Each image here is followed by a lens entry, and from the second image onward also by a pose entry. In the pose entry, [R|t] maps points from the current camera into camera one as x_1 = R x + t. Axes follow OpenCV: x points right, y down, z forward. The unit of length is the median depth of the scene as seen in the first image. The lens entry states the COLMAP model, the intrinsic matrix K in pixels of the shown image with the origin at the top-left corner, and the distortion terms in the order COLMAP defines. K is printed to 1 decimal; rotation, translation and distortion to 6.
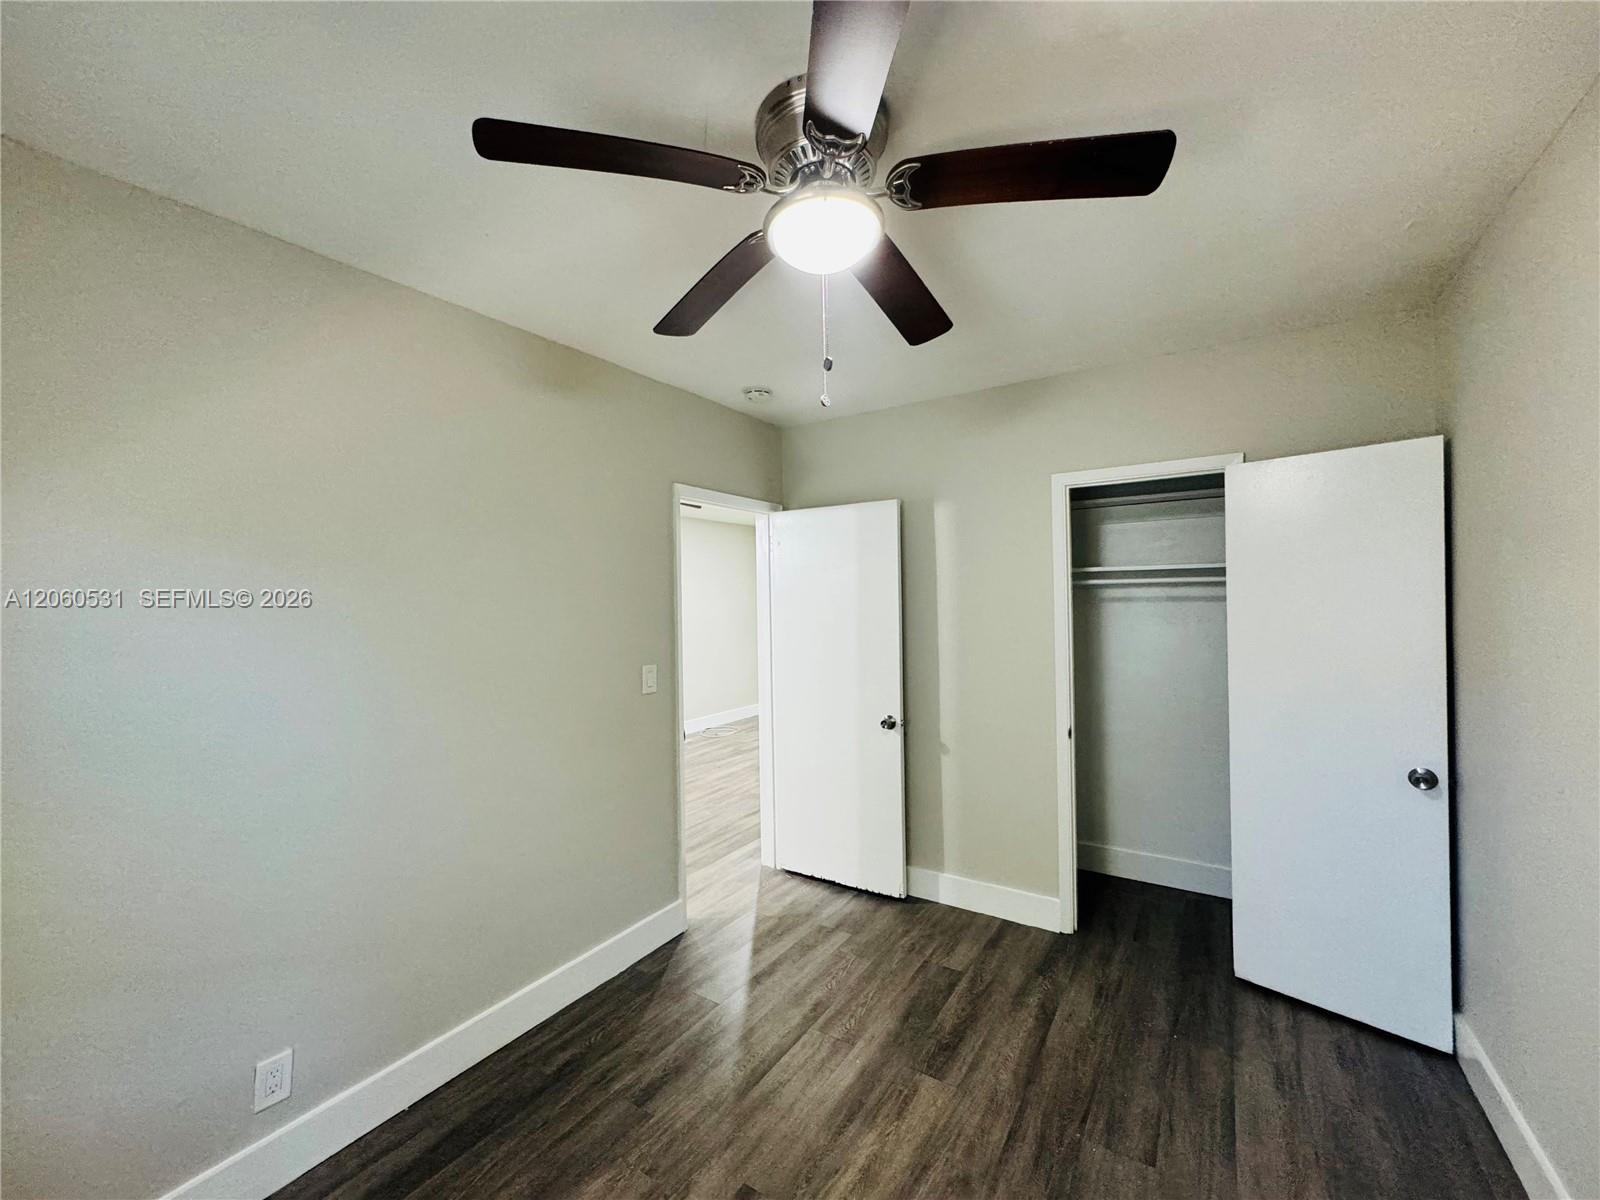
lens RADIAL K [[638.4, 0, 800.5], [0, 638.4, 596.8], [0, 0, 1]] dist [-0.004071, 0.000938]
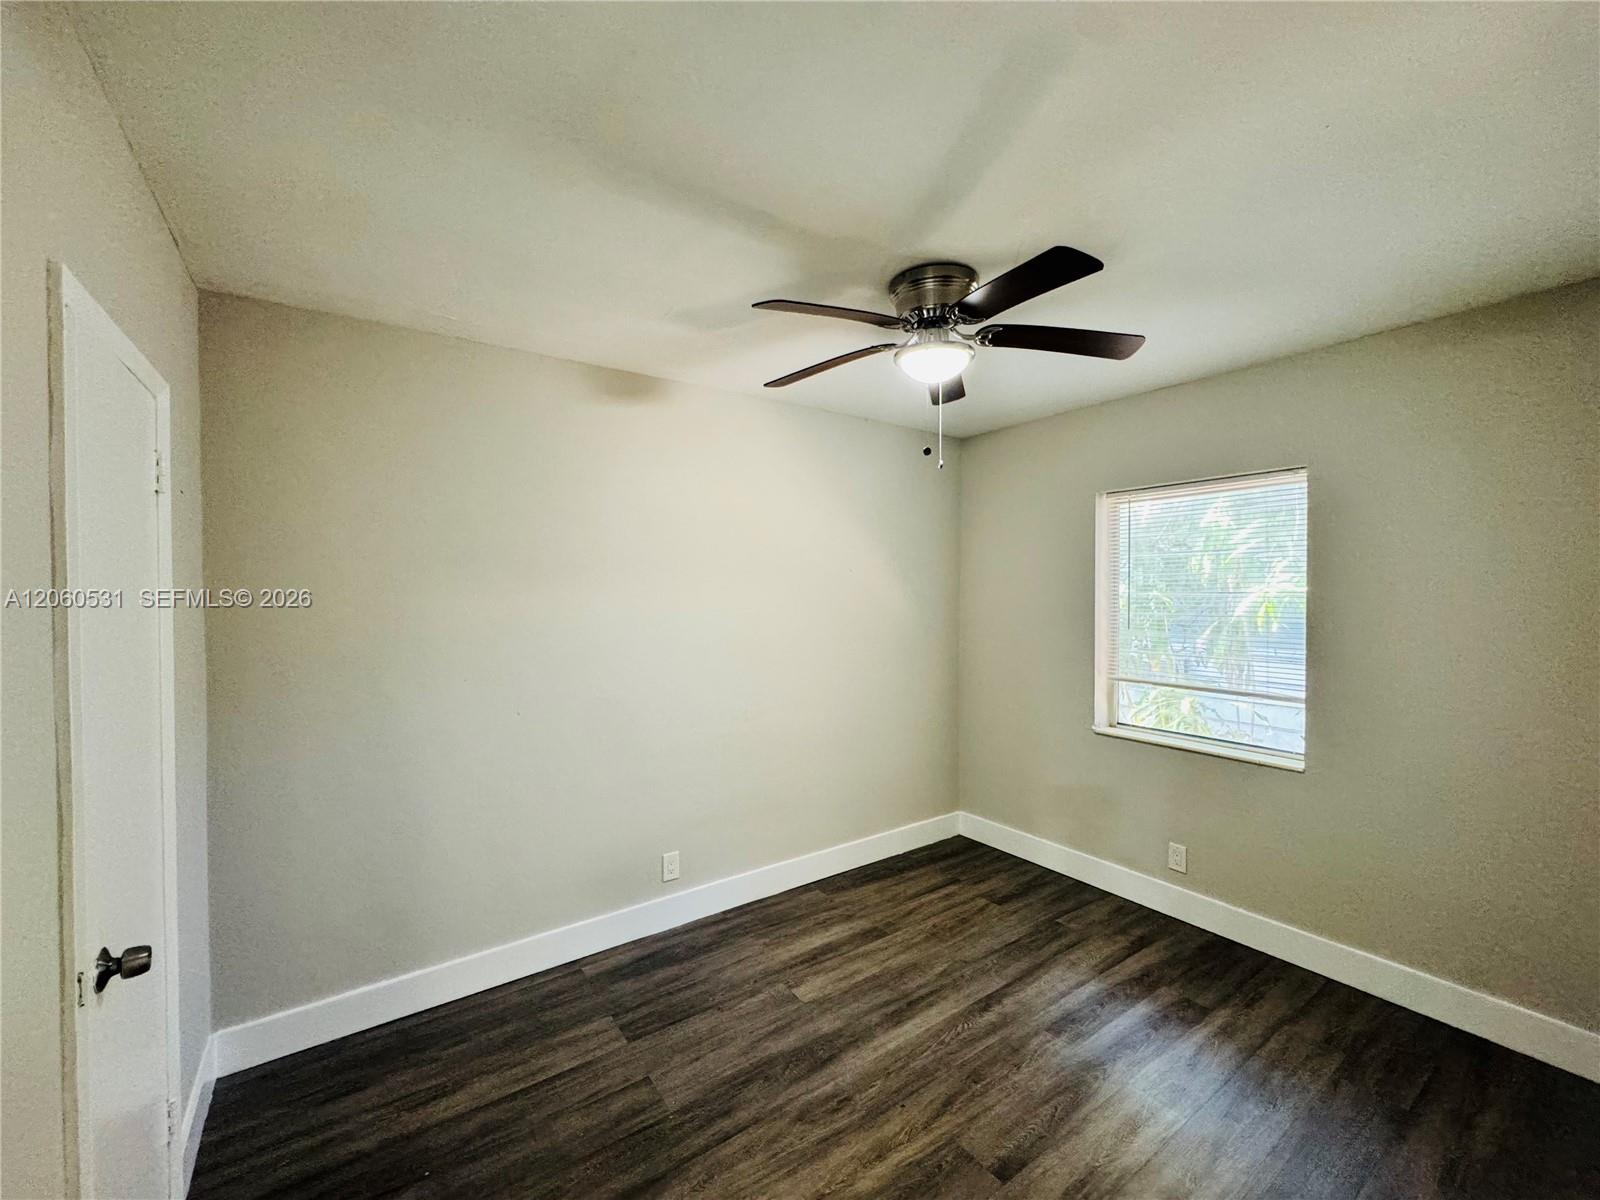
lens RADIAL K [[638.4, 0, 796.0], [0, 638.4, 600.7], [0, 0, 1]] dist [-0.004071, 0.000938]
pose [[-0.930103, 0.016716, 0.366918, -0.157333], [0.018198, 0.999834, 0.000578, -0.001048], [-0.366848, 0.007215, -0.930253, 1.931449]]
